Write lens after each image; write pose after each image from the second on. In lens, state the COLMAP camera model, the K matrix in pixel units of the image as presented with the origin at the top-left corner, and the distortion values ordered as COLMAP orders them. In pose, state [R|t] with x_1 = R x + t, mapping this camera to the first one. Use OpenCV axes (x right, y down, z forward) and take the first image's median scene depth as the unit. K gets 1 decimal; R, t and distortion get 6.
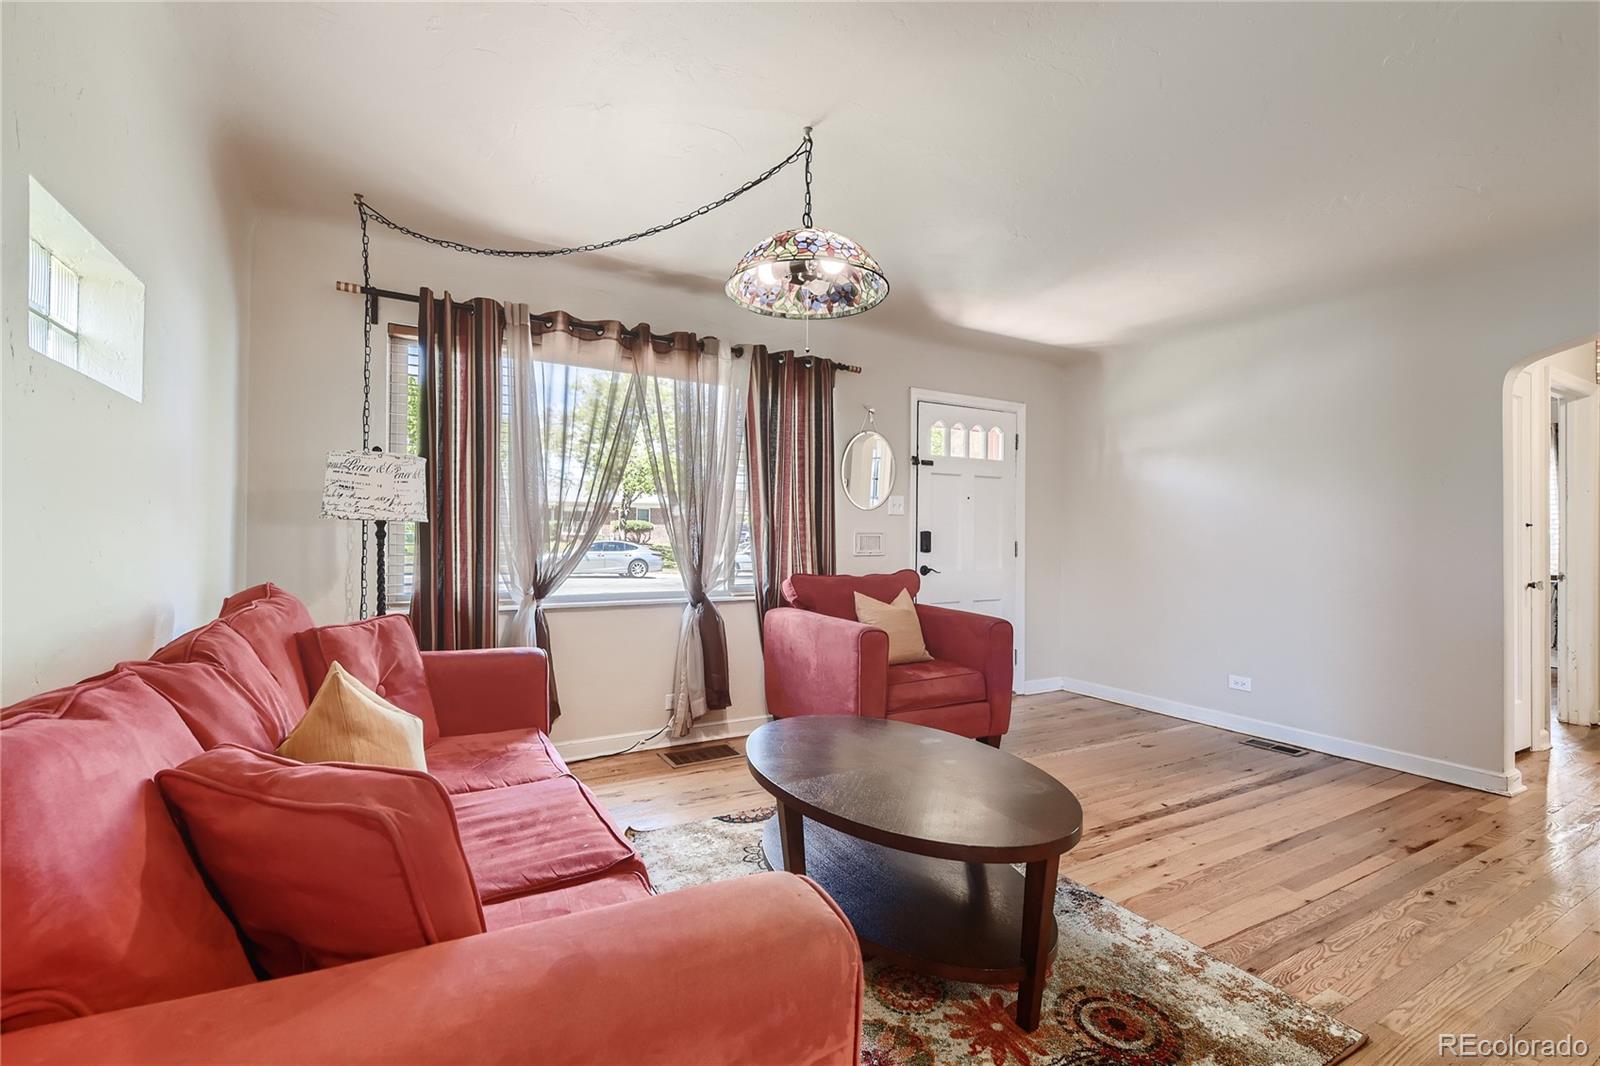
lens RADIAL K [[694.8, 0, 796.6], [0, 694.8, 524.6], [0, 0, 1]] dist [0.010992, -0.002320]
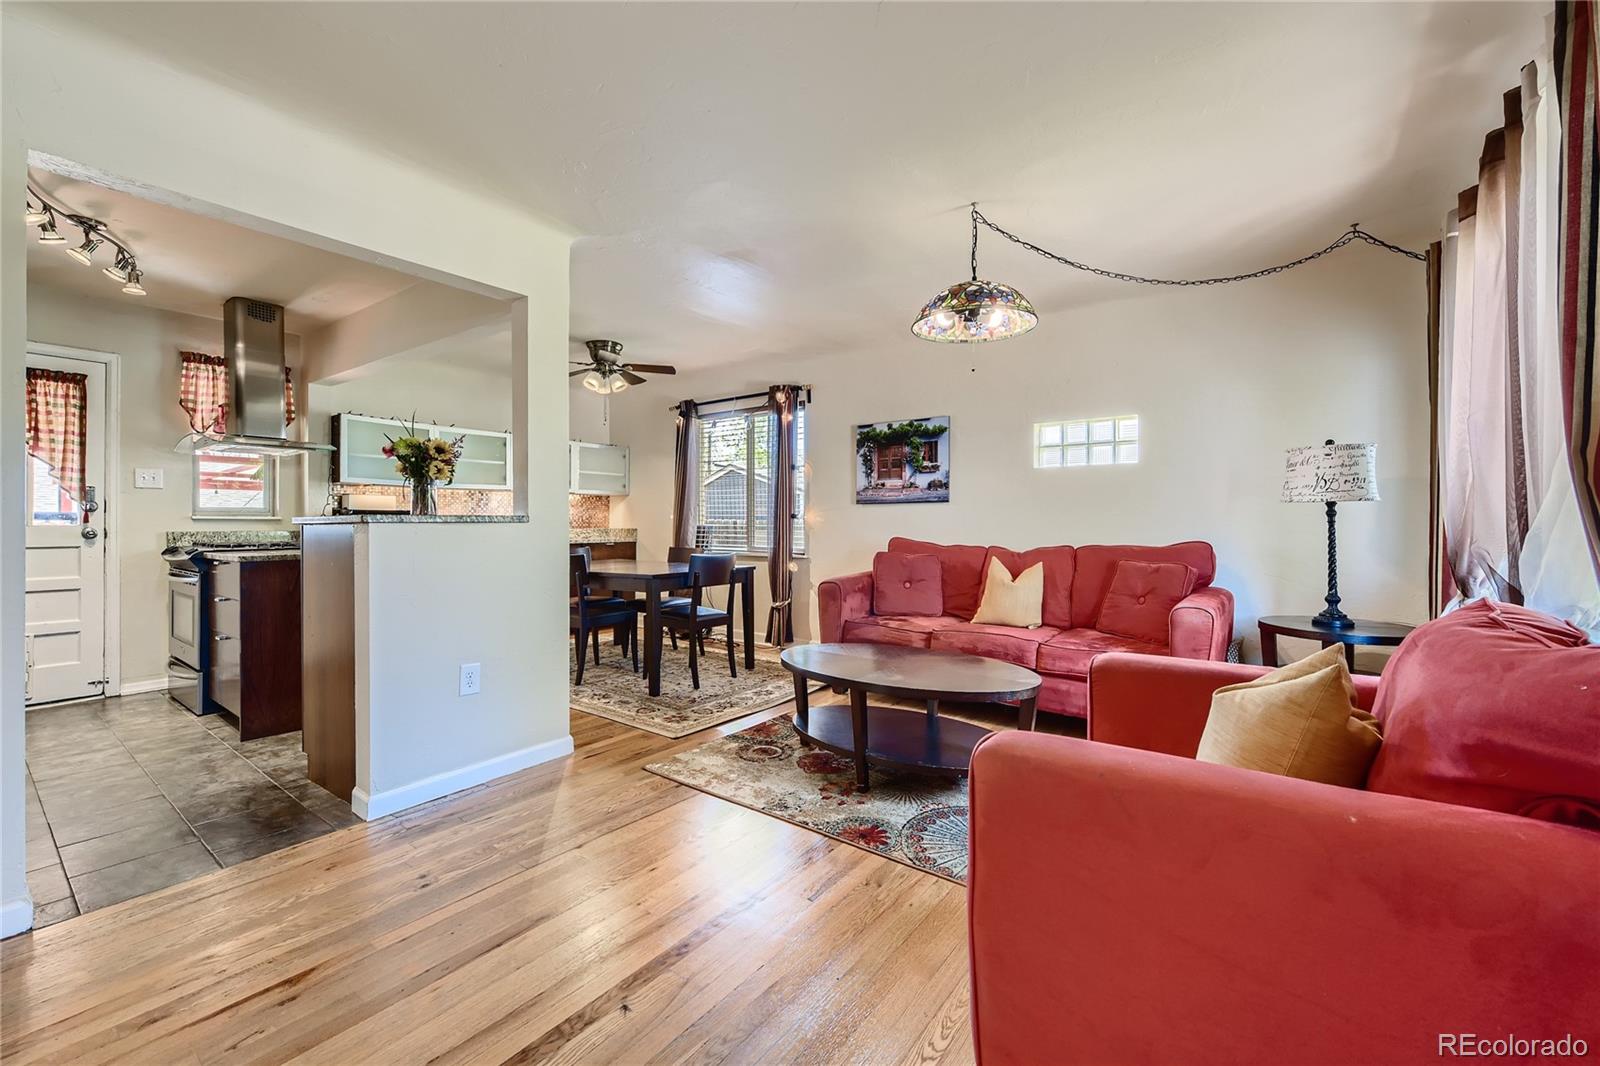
lens RADIAL K [[645.1, 0, 797.0], [0, 645.1, 528.0], [0, 0, 1]] dist [0.005886, -0.000903]
pose [[-0.919208, -0.008465, -0.393682, 0.698383], [-0.004964, 0.999939, -0.009910, 0.057252], [0.393741, -0.007155, -0.919193, 1.729721]]
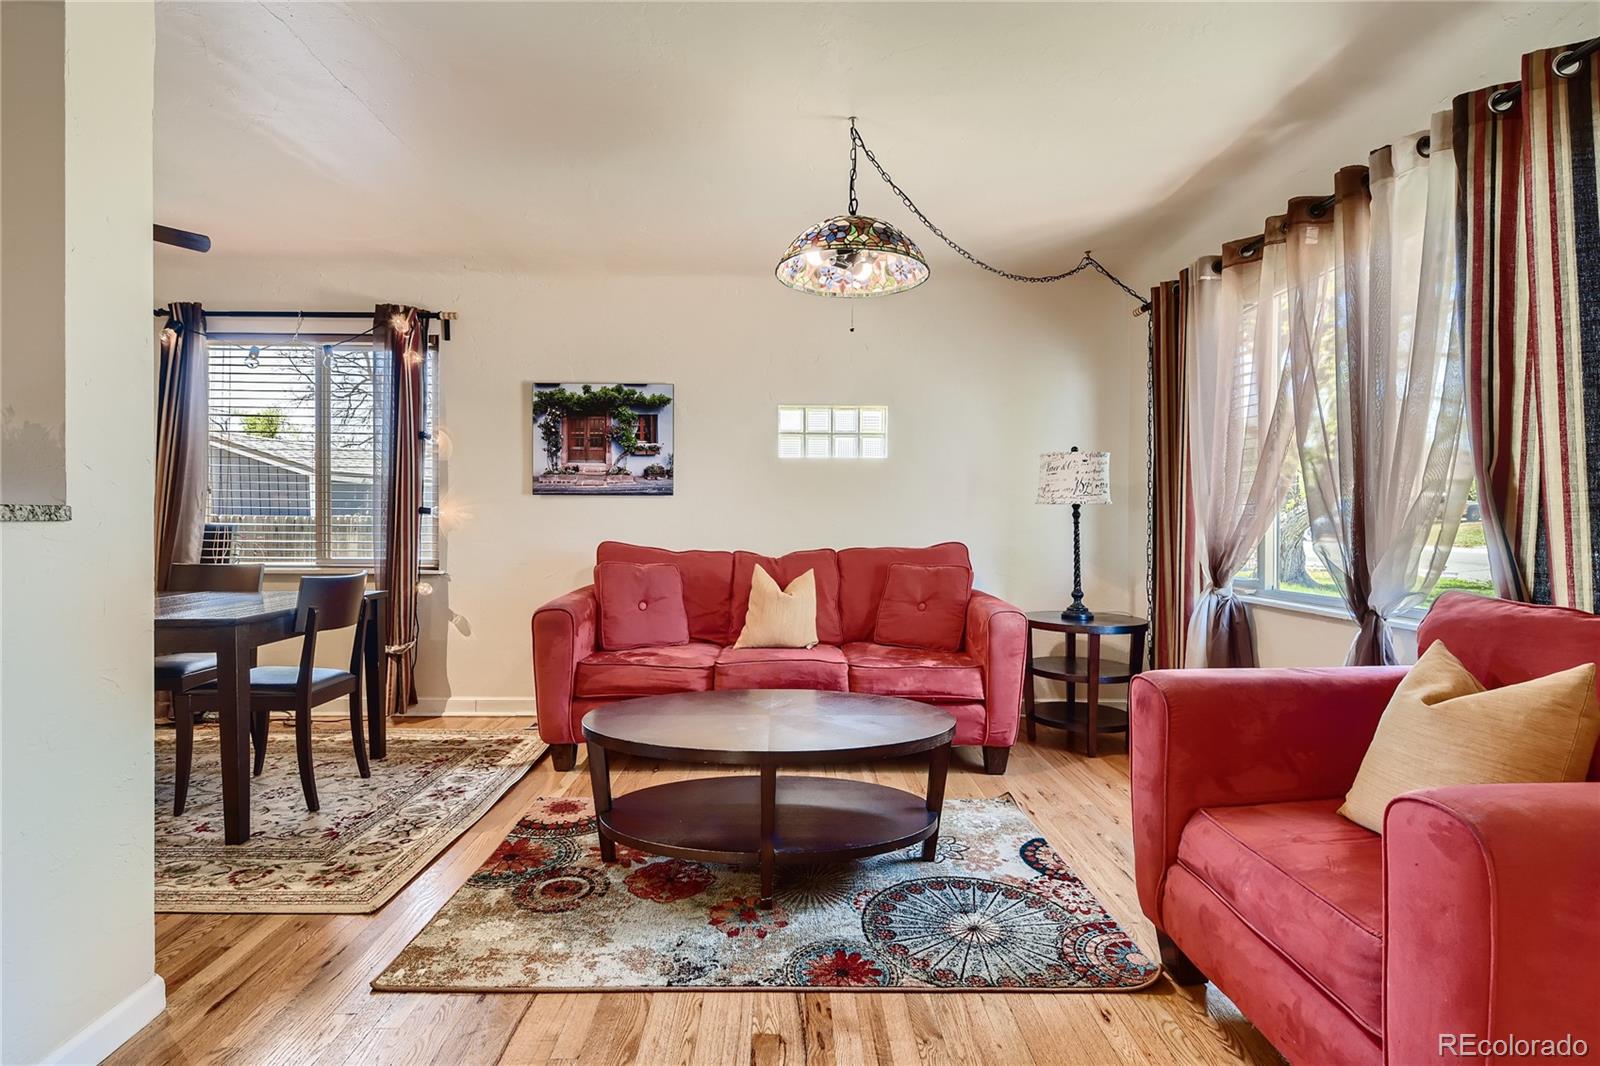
lens RADIAL K [[765.0, 0, 797.0], [0, 765.0, 531.5], [0, 0, 1]] dist [0.005204, -0.002365]
pose [[-0.479921, -0.001655, -0.877310, 0.921310], [0.002783, 0.999990, -0.003409, 0.050038], [0.877307, -0.004077, -0.479912, 1.281455]]
